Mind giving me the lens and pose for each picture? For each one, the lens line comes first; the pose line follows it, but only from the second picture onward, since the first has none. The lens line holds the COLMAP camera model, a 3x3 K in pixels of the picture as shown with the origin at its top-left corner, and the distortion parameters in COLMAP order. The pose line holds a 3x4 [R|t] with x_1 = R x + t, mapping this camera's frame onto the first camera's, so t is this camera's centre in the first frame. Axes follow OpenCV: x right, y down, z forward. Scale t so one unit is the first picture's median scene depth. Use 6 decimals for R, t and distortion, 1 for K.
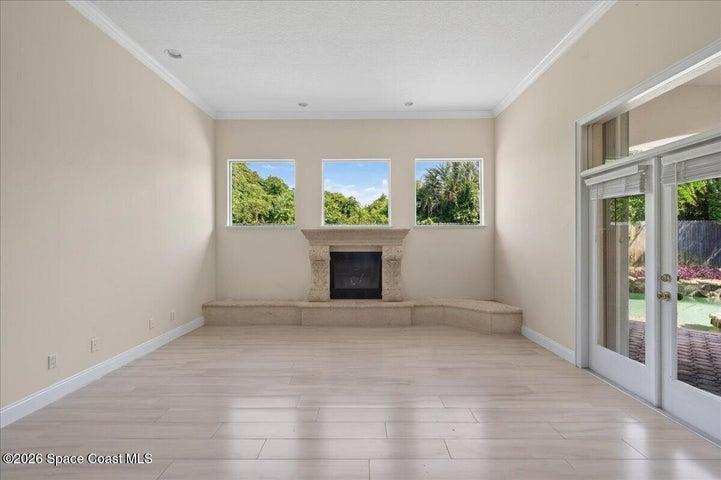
lens RADIAL K [[316.9, 0, 371.5], [0, 316.9, 241.8], [0, 0, 1]] dist [0.017330, 0.000301]
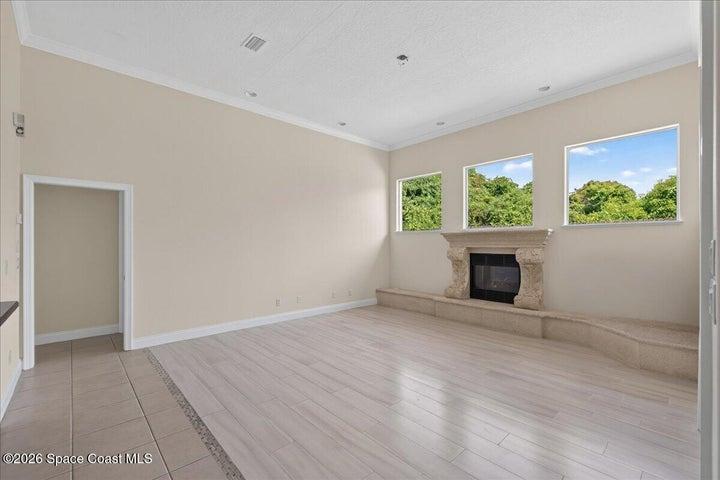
lens RADIAL K [[316.5, 0, 347.8], [0, 316.5, 240.5], [0, 0, 1]] dist [0.017330, 0.000301]
pose [[0.662677, -0.005771, -0.748884, 0.403612], [-0.000846, 0.999964, -0.008455, -0.001655], [0.748905, 0.006237, 0.662648, -0.001019]]
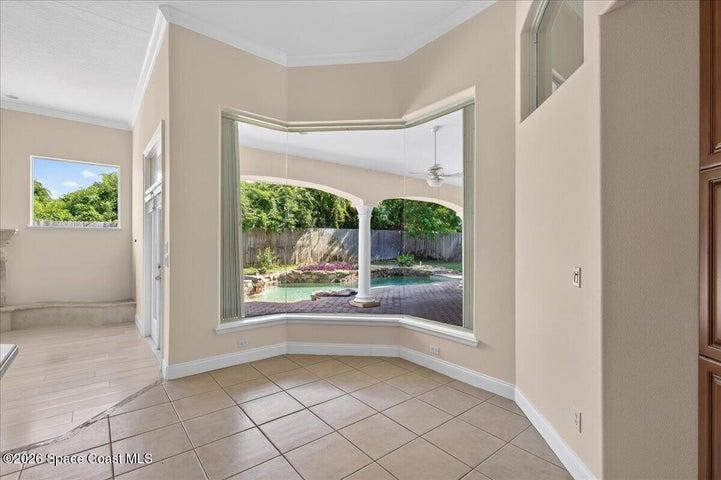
lens RADIAL K [[335.5, 0, 375.4], [0, 335.5, 243.3], [0, 0, 1]] dist [0.000795, 0.000439]
pose [[0.781781, 0.005574, 0.623528, 0.325204], [-0.004147, 0.999984, -0.003739, 0.000489], [-0.623539, 0.000337, 0.781792, -0.439220]]
